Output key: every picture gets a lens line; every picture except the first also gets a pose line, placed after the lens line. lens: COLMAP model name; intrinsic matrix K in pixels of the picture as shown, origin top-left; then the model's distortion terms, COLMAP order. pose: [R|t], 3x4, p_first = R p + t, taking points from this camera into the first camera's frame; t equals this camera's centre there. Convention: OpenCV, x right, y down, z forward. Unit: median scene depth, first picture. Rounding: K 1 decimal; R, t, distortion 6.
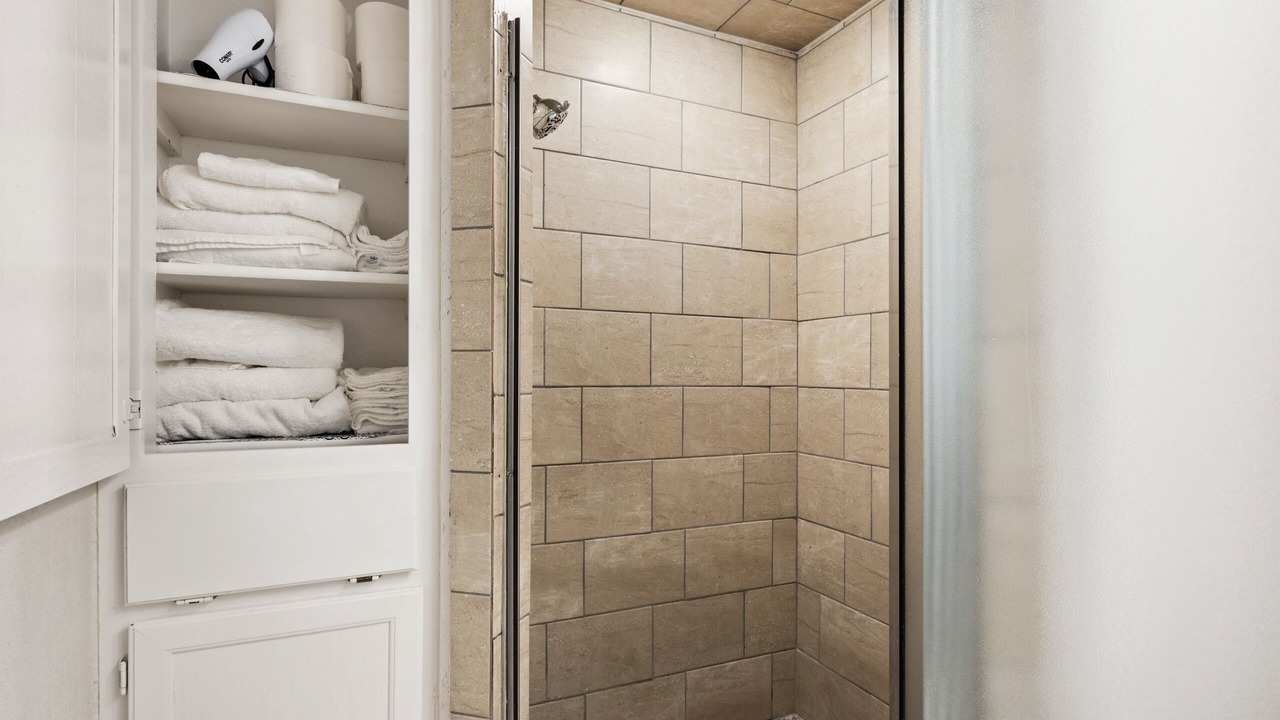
lens RADIAL K [[622.6, 0, 638.7], [0, 622.6, 366.8], [0, 0, 1]] dist [-0.002590, -0.000466]
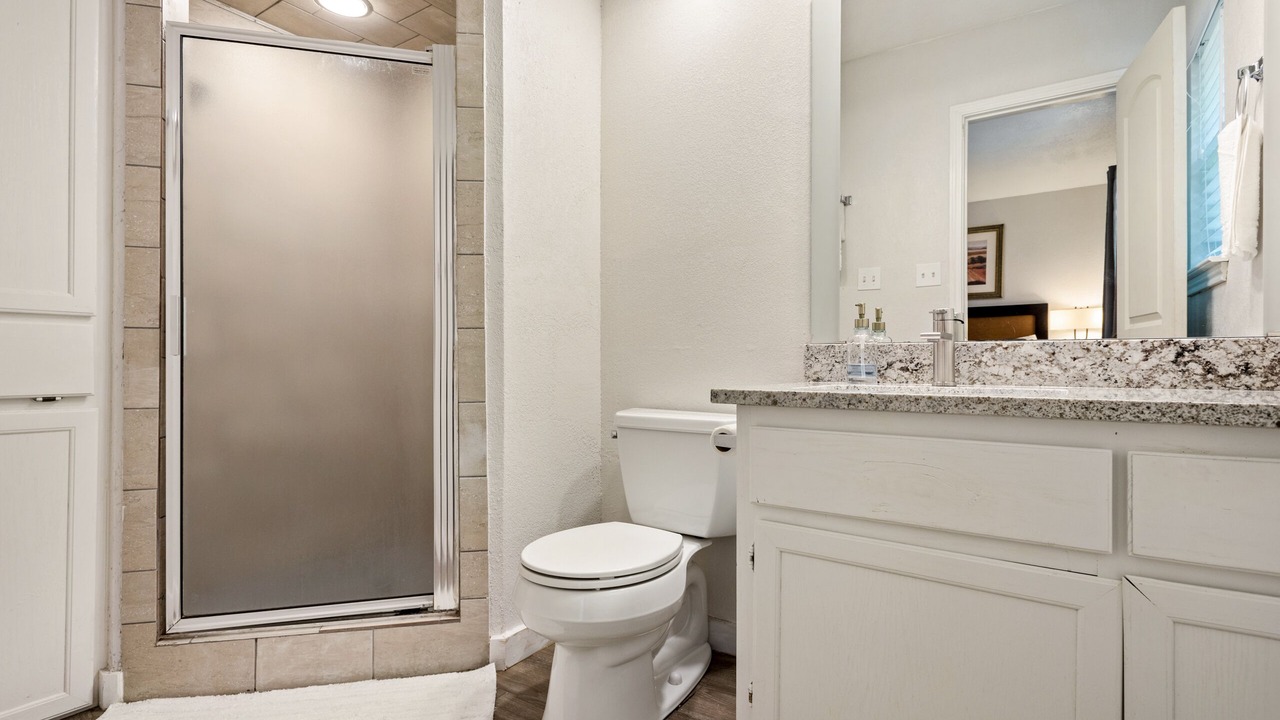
lens RADIAL K [[622.6, 0, 643.9], [0, 622.6, 358.5], [0, 0, 1]] dist [-0.002590, -0.000466]
pose [[0.861802, 0.000758, 0.507244, 0.015046], [-0.000236, 0.999999, -0.001093, 0.243955], [-0.507245, 0.000822, 0.861802, -0.909555]]
